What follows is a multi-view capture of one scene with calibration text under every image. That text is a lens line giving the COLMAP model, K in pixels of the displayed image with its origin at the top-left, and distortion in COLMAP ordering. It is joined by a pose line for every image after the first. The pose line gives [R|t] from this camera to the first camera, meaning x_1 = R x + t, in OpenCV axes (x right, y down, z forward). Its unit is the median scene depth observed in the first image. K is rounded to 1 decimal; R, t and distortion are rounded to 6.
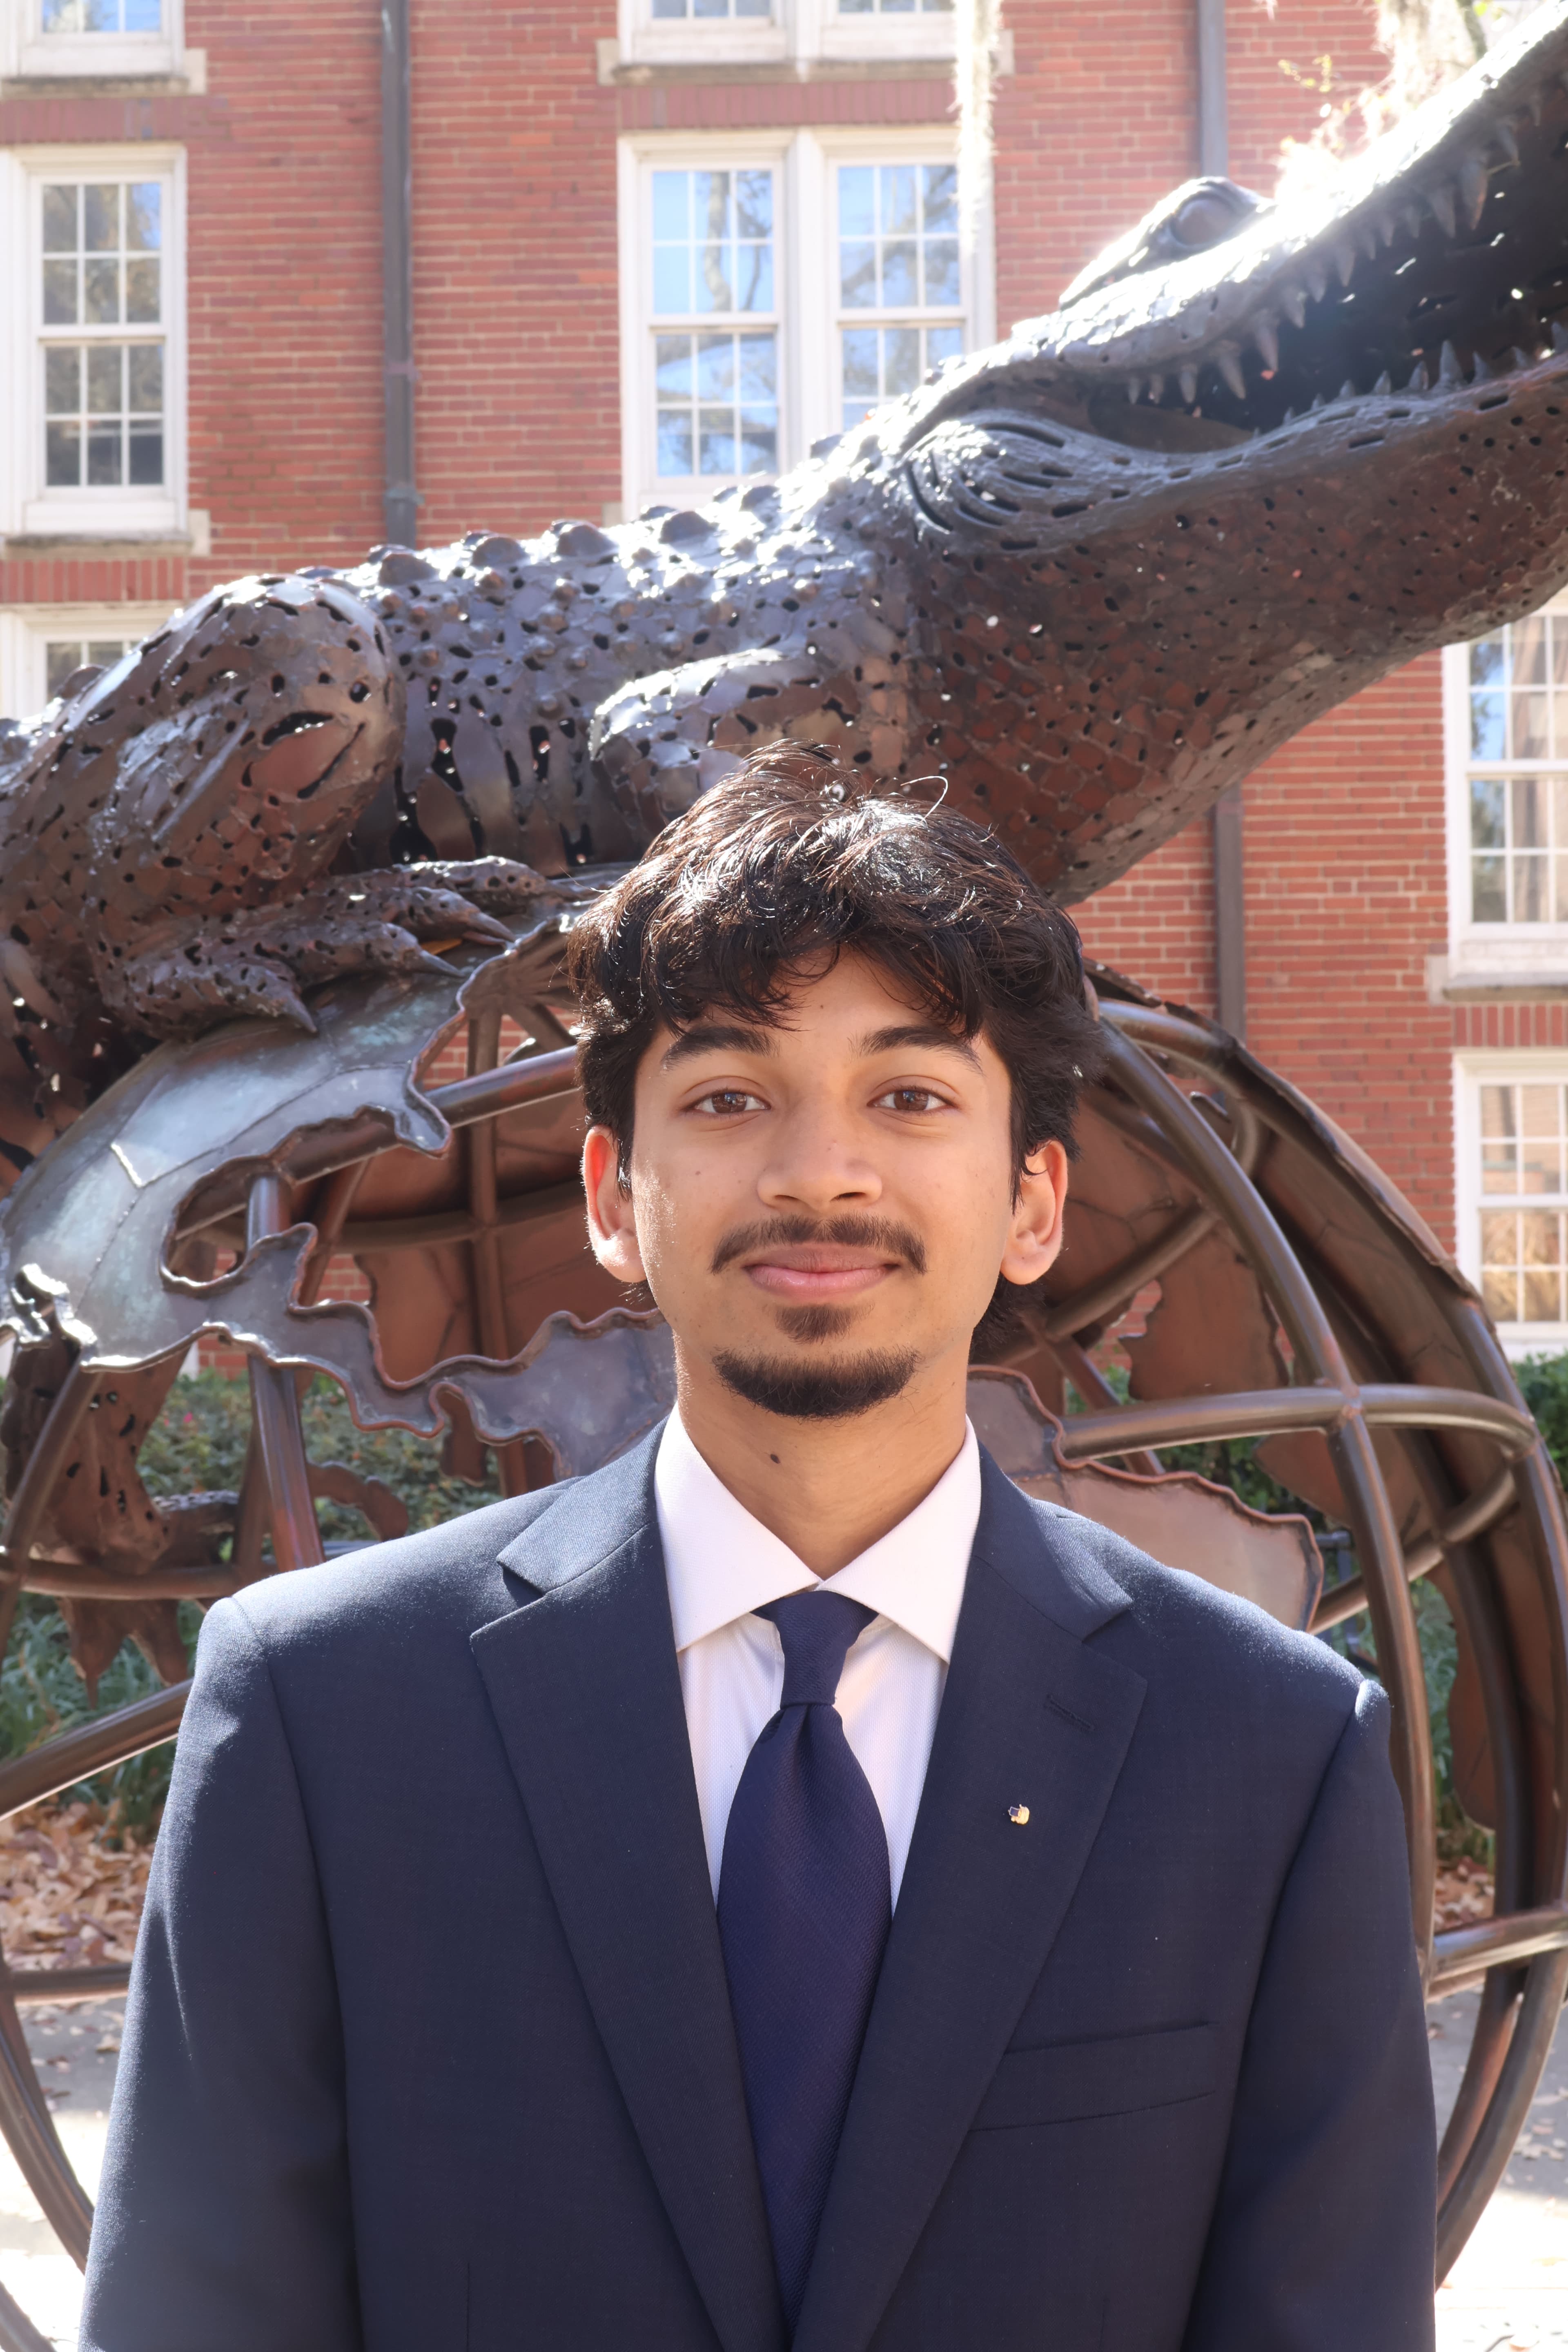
lens RADIAL K [[3077.0, 0, 784.0], [0, 3077.0, 1176.0], [0, 0, 1]] dist [0.016900, -0.014424]
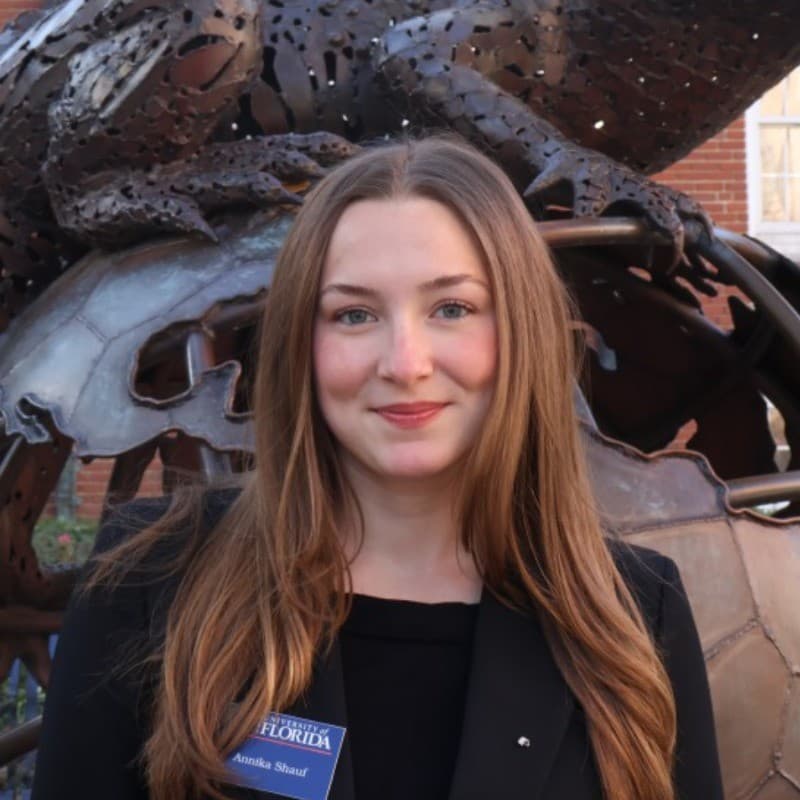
lens RADIAL K [[2063.2, 0, 432.1], [0, 2063.2, 337.2], [0, 0, 1]] dist [0.060885, -0.334477]
pose [[0.996683, 0.002038, 0.081359, -0.116528], [0.000392, 0.999554, -0.029847, 0.028944], [-0.081384, 0.029780, 0.996238, -0.031985]]
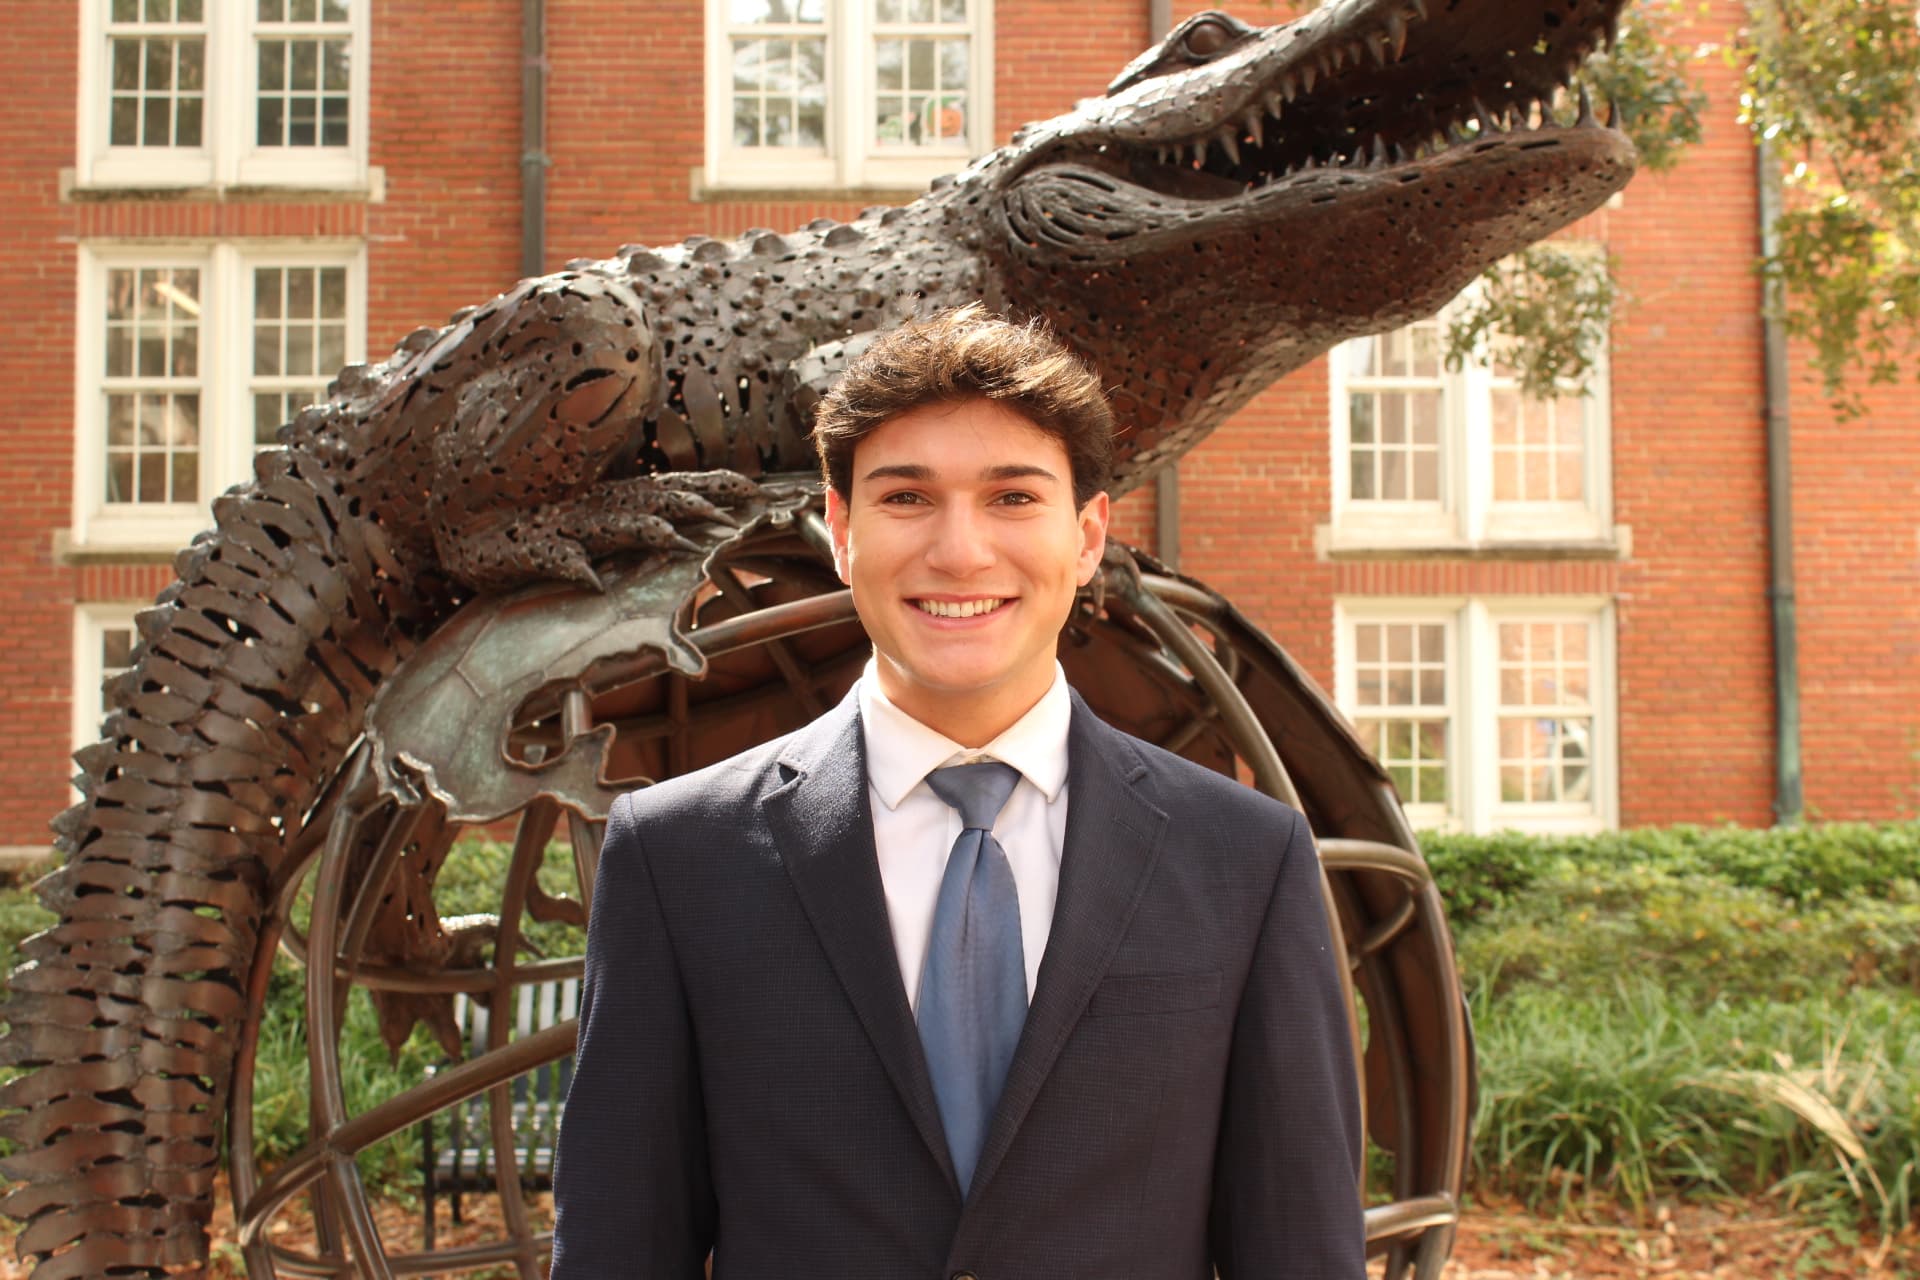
lens RADIAL K [[2441.9, 0, 960.0], [0, 2441.9, 640.0], [0, 0, 1]] dist [-0.099093, 0.183227]
pose [[0.997739, 0.010867, 0.066331, -0.054992], [-0.009592, 0.999763, -0.019519, -0.002929], [-0.066527, 0.018839, 0.997607, -0.133317]]
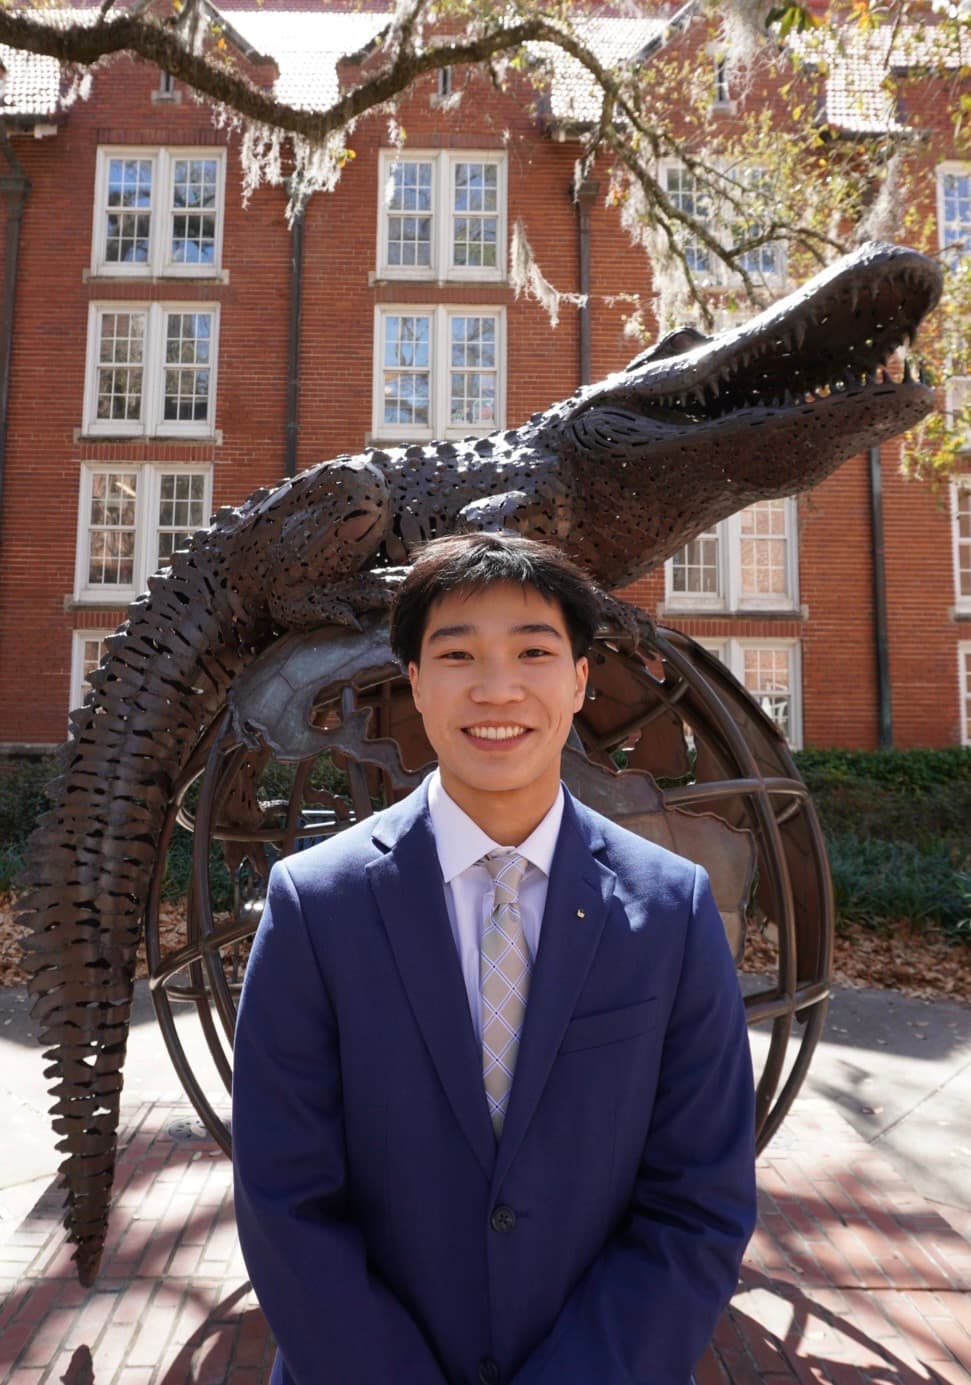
lens RADIAL K [[1108.3, 0, 428.8], [0, 1108.3, 581.7], [0, 0, 1]] dist [-0.036614, 0.001418]
pose [[0.999221, 0.030767, 0.024709, -0.108734], [-0.028644, 0.996211, -0.082112, -0.012069], [-0.027142, 0.081341, 0.996317, 0.053026]]
